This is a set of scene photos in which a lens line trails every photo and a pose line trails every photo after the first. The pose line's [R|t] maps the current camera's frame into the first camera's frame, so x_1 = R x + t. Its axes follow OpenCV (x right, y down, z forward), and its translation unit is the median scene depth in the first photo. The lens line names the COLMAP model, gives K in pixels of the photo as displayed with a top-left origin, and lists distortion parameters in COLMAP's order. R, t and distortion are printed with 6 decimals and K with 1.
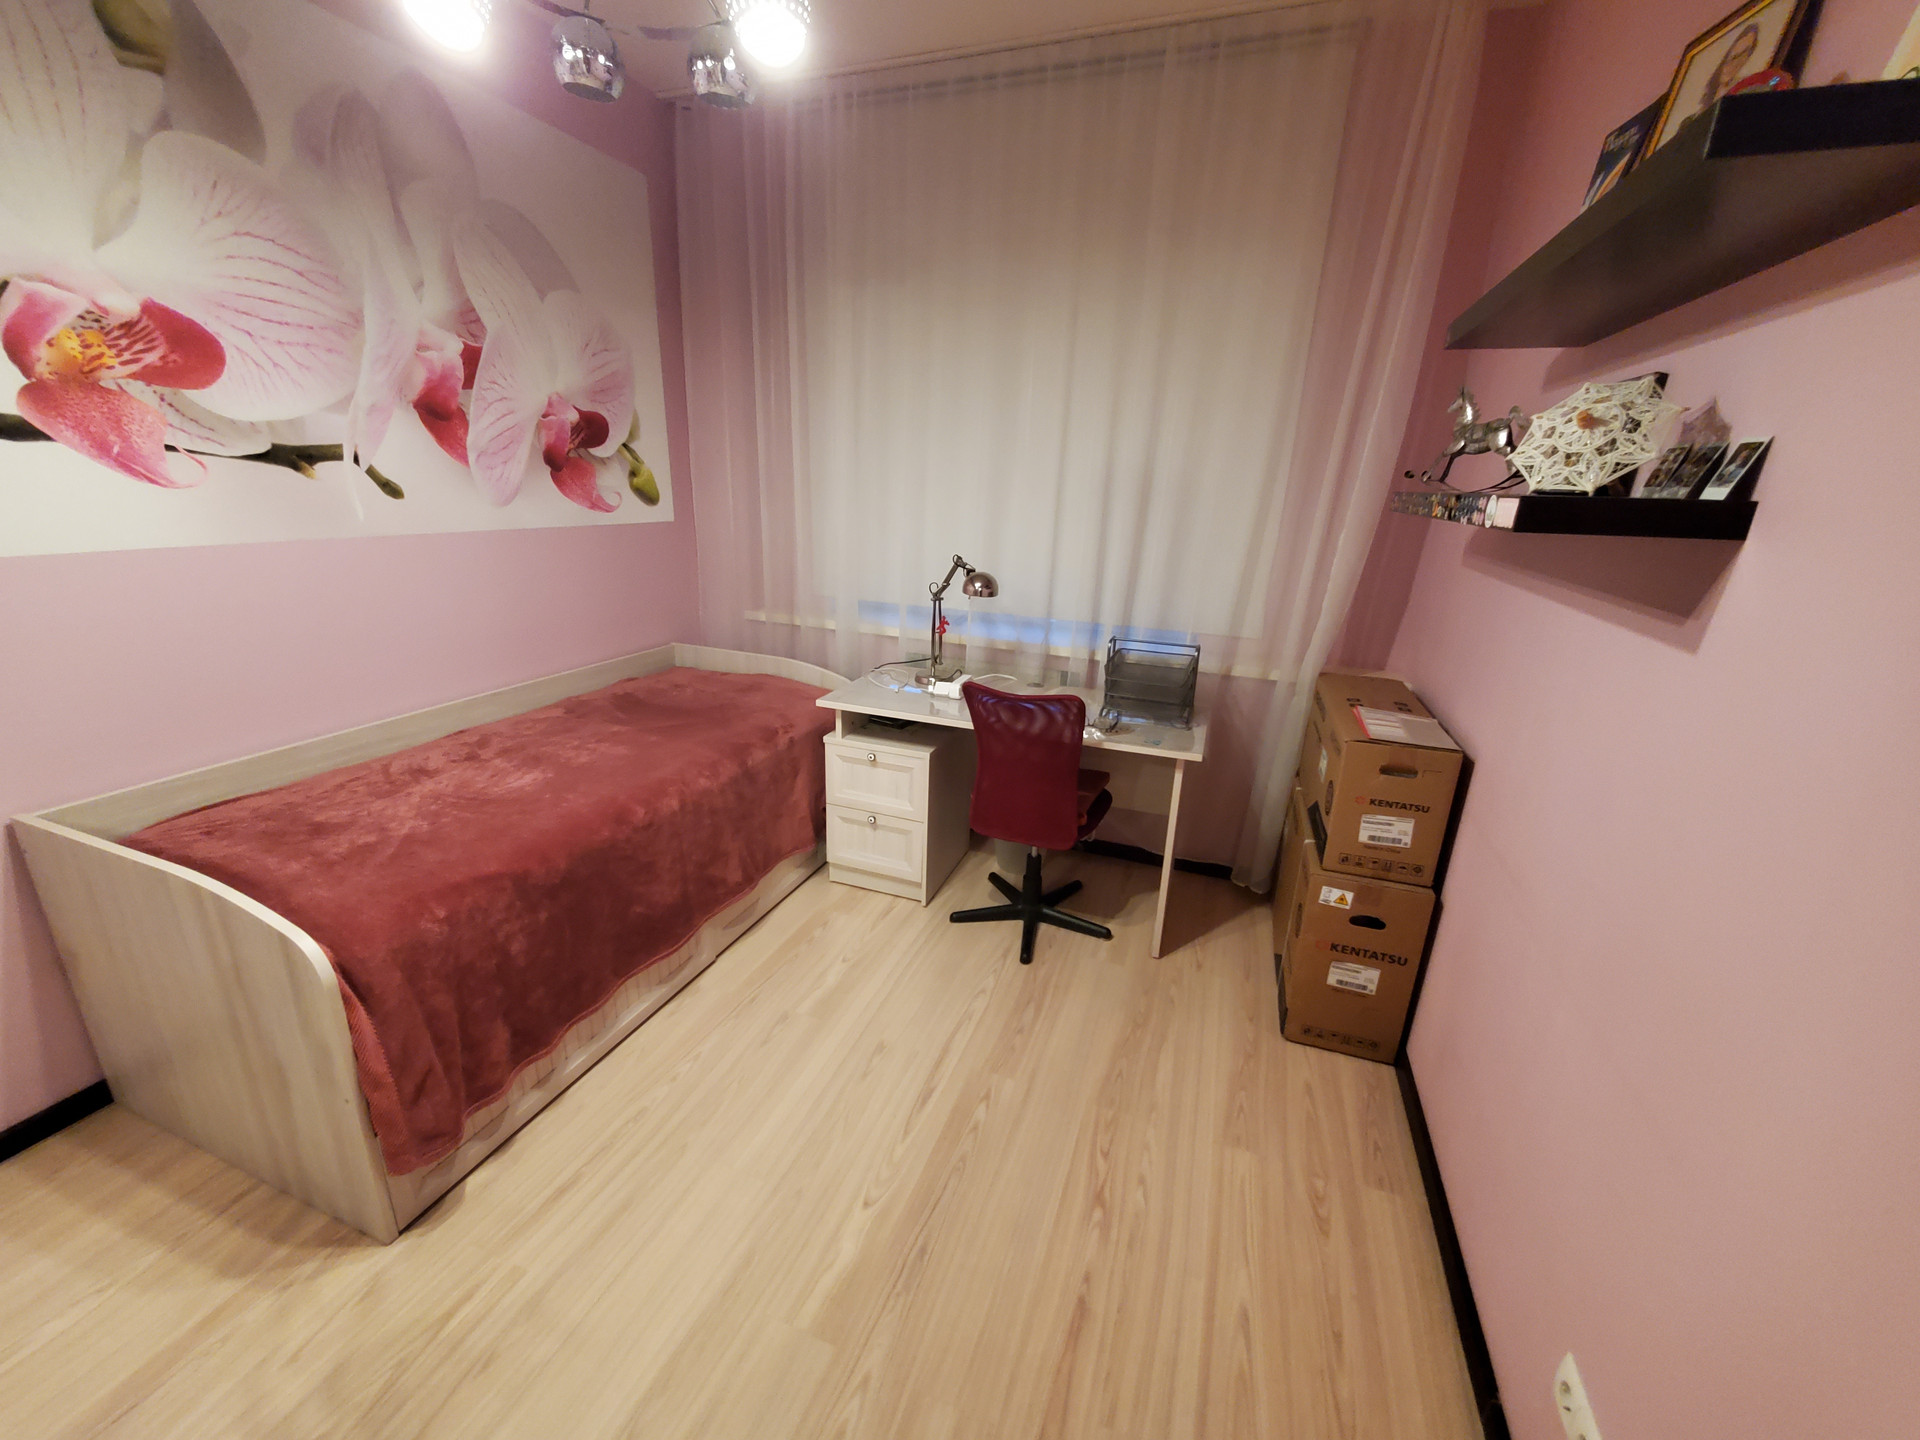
lens RADIAL K [[764.5, 0, 959.3], [0, 764.5, 718.1], [0, 0, 1]] dist [0.001614, -0.001767]
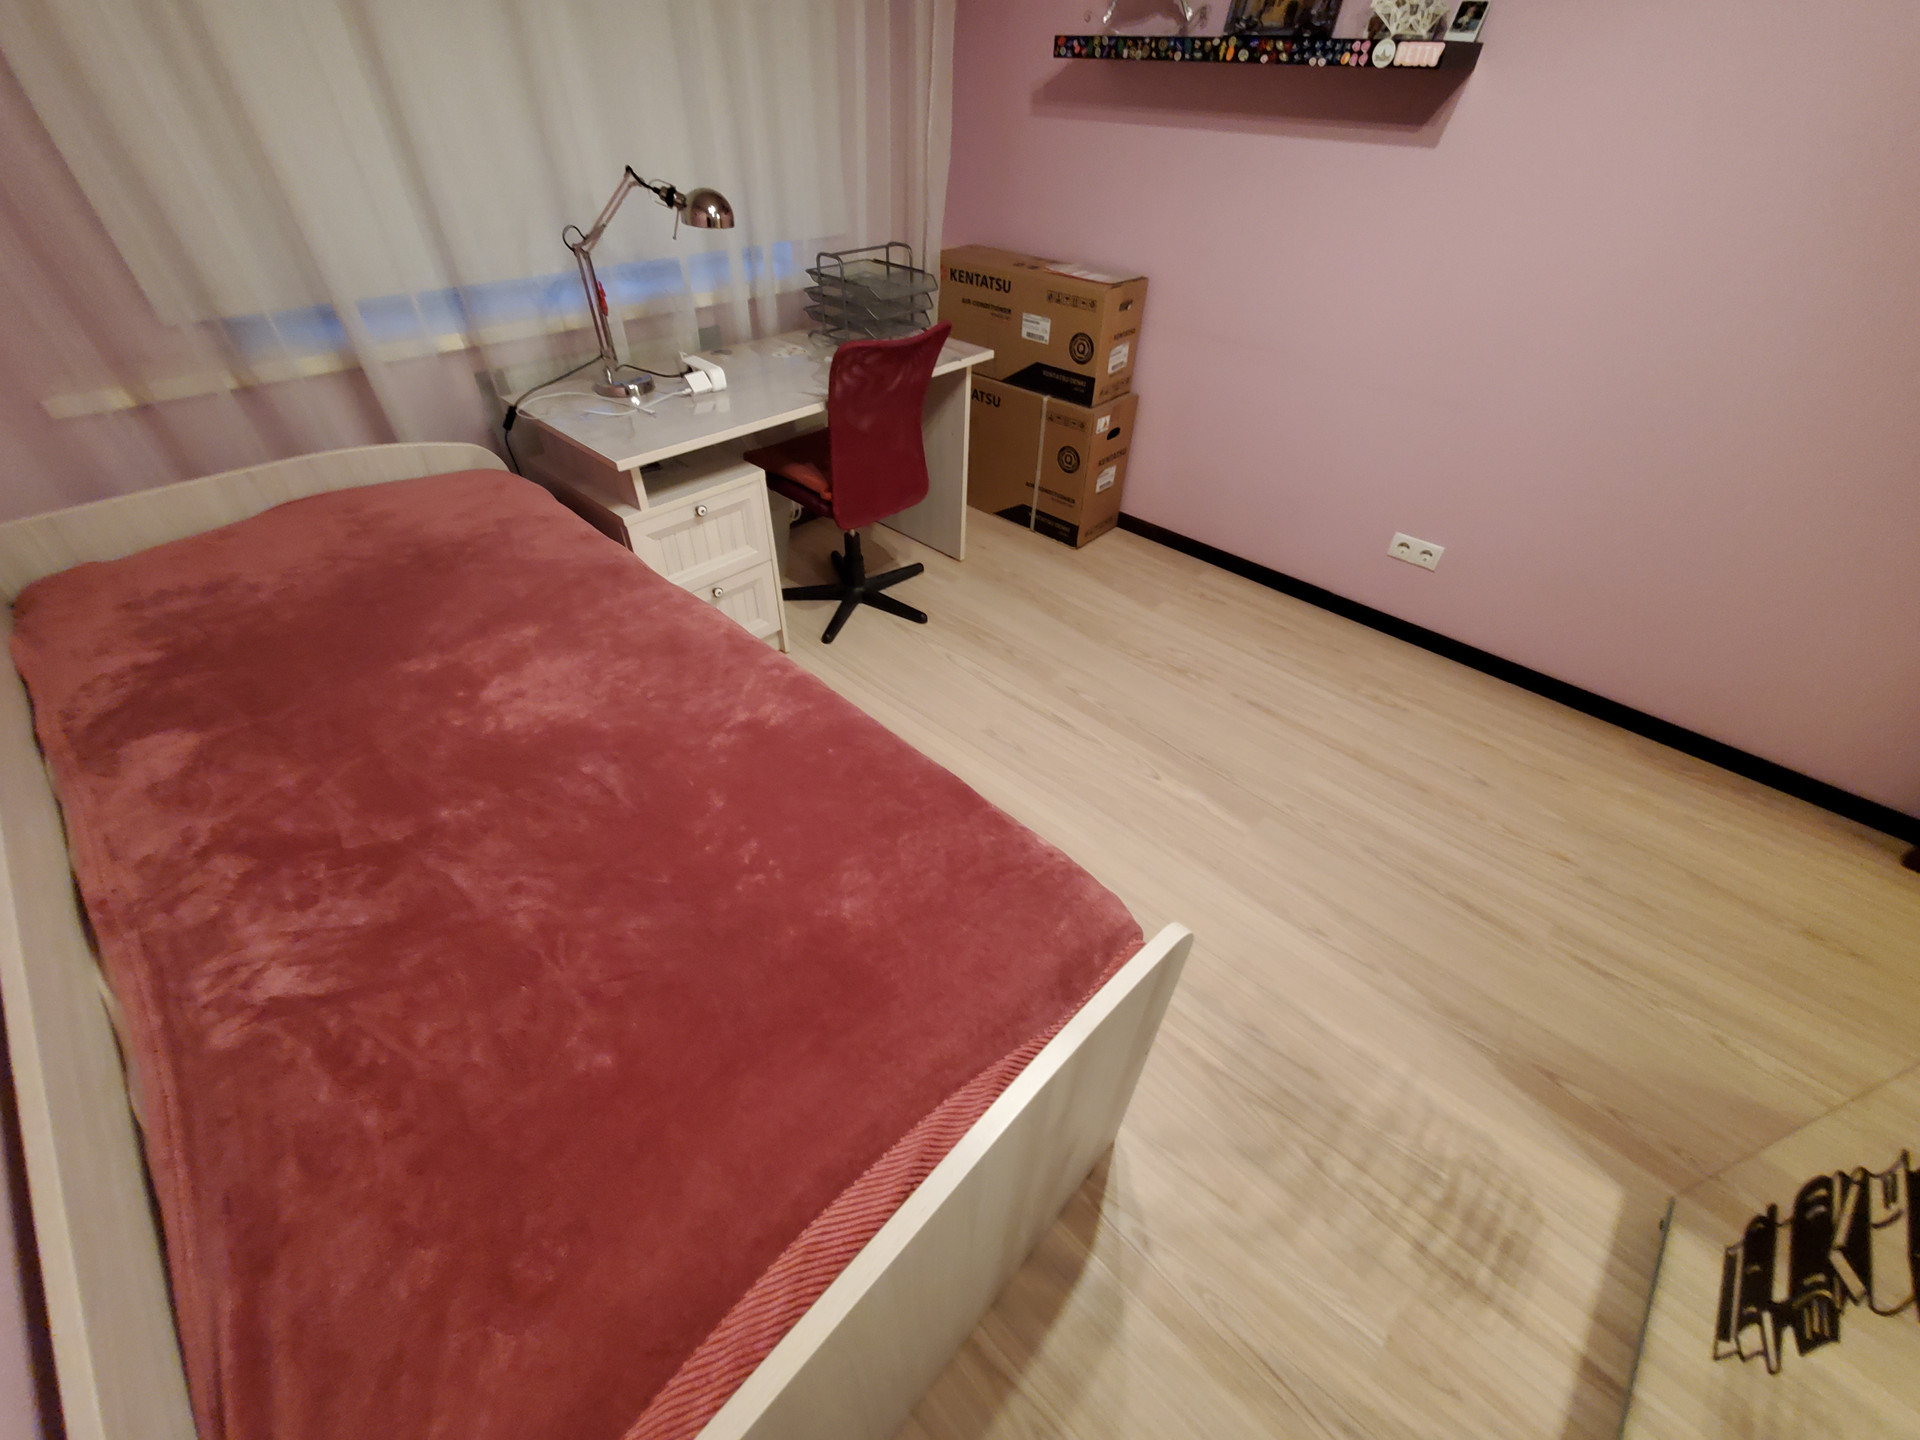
lens RADIAL K [[764.5, 0, 959.3], [0, 764.5, 721.7], [0, 0, 1]] dist [0.001614, -0.001767]
pose [[0.383941, -0.621562, 0.682825, -0.799234], [0.264722, 0.782556, 0.563497, -0.170097], [-0.884597, -0.035591, 0.464996, 0.545934]]
